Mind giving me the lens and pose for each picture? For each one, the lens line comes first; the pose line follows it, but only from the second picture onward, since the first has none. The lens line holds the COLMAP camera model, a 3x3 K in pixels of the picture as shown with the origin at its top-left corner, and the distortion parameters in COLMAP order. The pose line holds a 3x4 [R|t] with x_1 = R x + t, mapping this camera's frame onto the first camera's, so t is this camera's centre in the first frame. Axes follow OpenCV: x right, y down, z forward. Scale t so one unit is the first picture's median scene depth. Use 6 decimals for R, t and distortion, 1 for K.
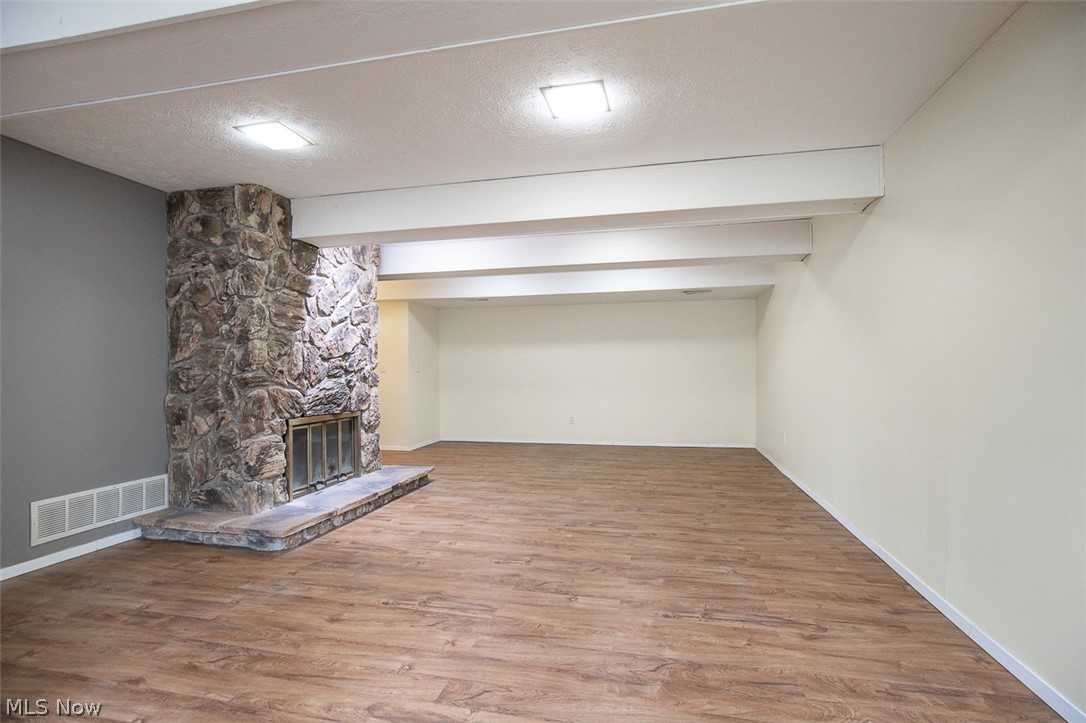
lens RADIAL K [[498.3, 0, 544.3], [0, 498.3, 364.4], [0, 0, 1]] dist [-0.009966, 0.001670]
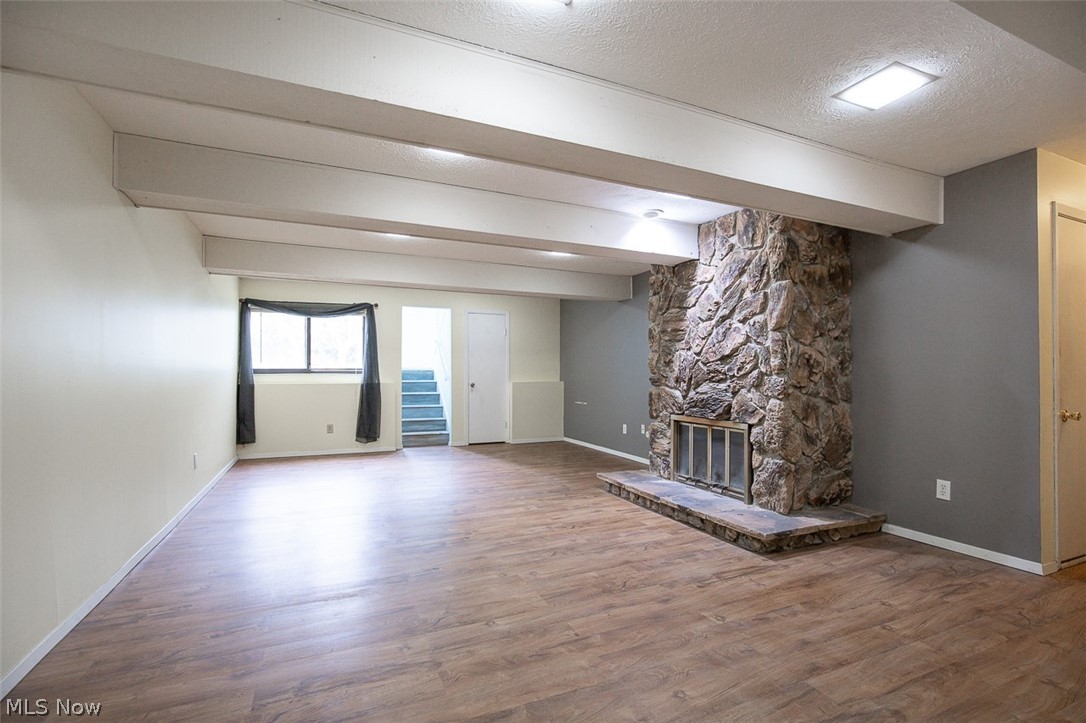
lens RADIAL K [[498.3, 0, 540.7], [0, 498.3, 368.8], [0, 0, 1]] dist [-0.009966, 0.001670]
pose [[-0.800569, -0.003450, -0.599231, 0.476596], [0.006637, 0.999871, -0.014624, 0.013492], [0.599204, -0.015684, -0.800443, 1.748745]]
